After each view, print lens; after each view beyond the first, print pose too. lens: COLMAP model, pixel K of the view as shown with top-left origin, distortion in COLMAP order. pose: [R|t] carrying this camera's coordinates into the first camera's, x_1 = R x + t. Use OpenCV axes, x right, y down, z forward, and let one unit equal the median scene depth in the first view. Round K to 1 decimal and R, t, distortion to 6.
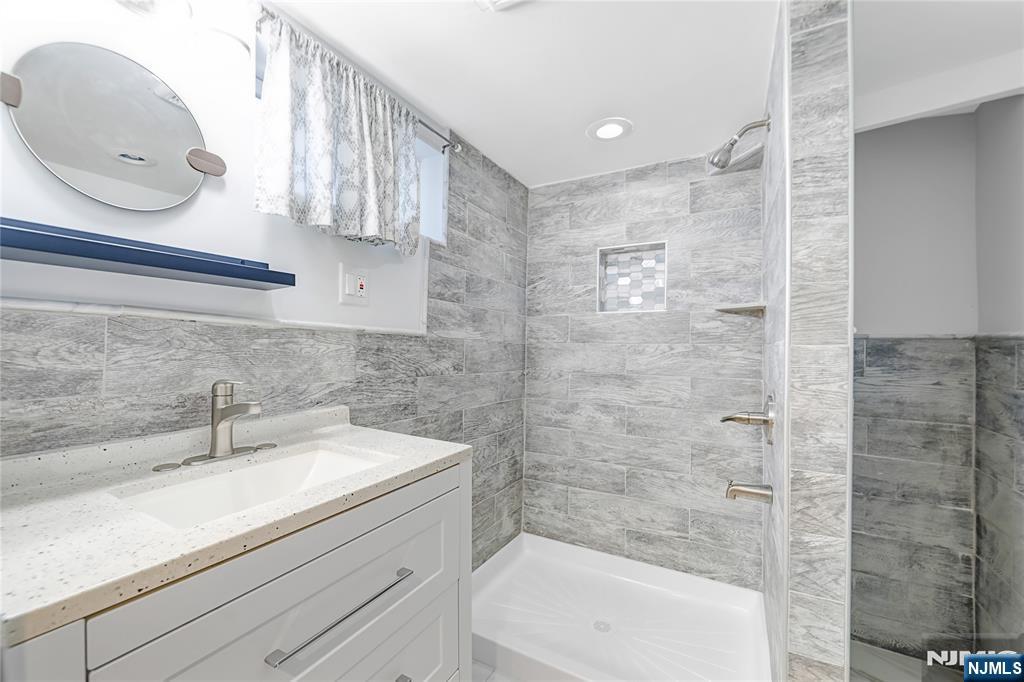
lens RADIAL K [[412.4, 0, 506.7], [0, 412.4, 344.5], [0, 0, 1]] dist [-0.002095, -0.000071]
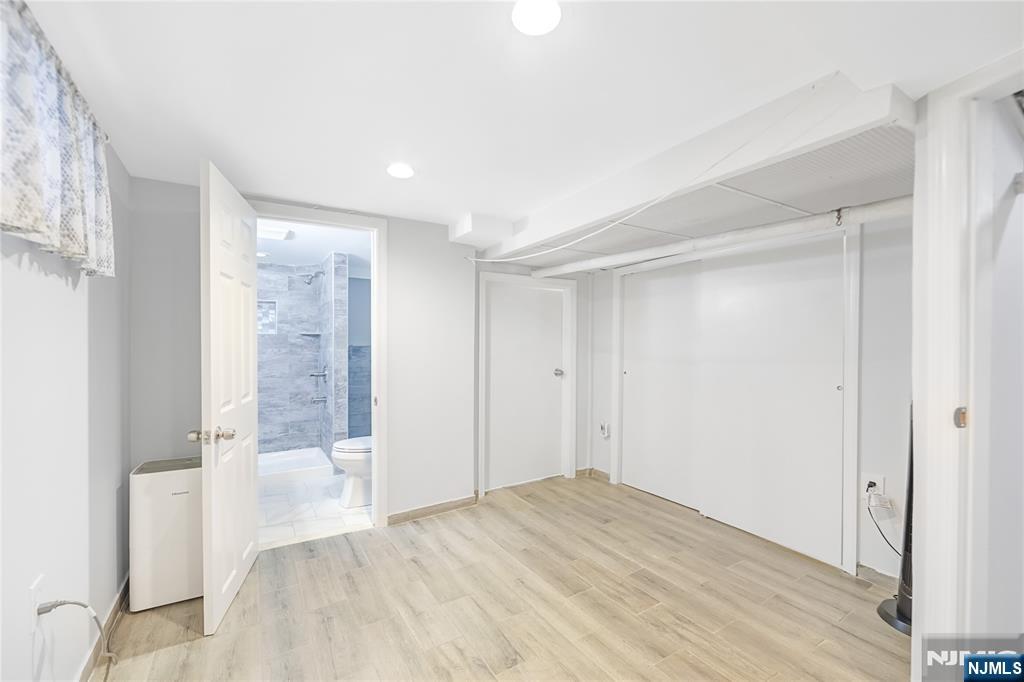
lens RADIAL K [[412.4, 0, 506.7], [0, 412.4, 344.5], [0, 0, 1]] dist [-0.002095, -0.000071]
pose [[0.483805, -0.003551, 0.875169, -0.970710], [0.006486, 0.999979, 0.000472, -0.018056], [-0.875152, 0.005448, 0.483818, -1.157072]]
